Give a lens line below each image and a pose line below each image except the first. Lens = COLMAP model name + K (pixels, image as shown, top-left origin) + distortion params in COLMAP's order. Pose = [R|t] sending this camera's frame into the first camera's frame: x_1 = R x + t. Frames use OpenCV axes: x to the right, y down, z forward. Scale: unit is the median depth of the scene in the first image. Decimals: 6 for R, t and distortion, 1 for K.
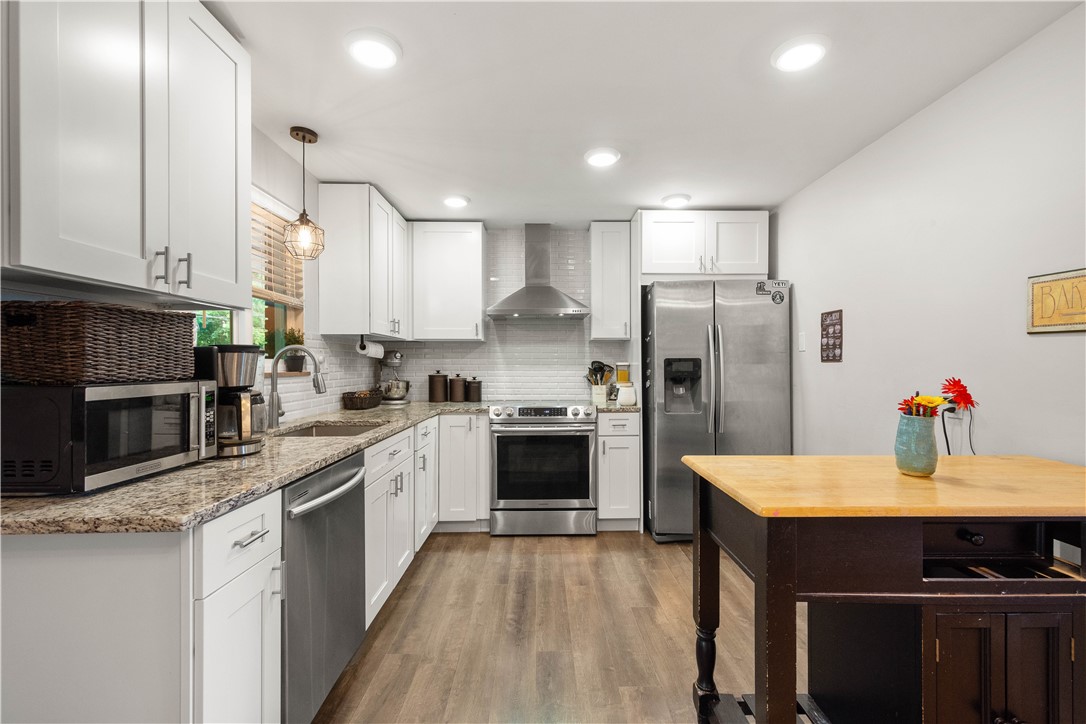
lens RADIAL K [[476.2, 0, 551.3], [0, 476.2, 345.3], [0, 0, 1]] dist [0.001143, 0.000169]
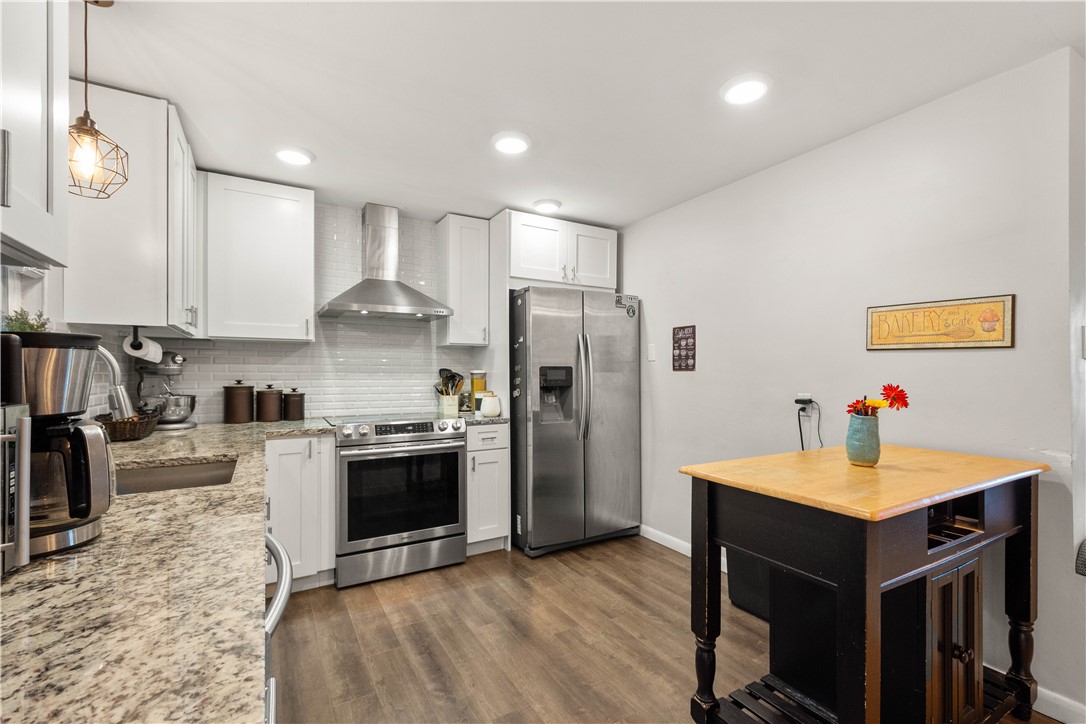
lens RADIAL K [[478.3, 0, 547.4], [0, 478.3, 355.1], [0, 0, 1]] dist [0.010369, -0.000104]
pose [[0.872491, 0.019995, 0.488221, -0.216145], [-0.021704, 0.999762, -0.002159, 0.005891], [-0.488148, -0.008713, 0.872717, 0.135944]]
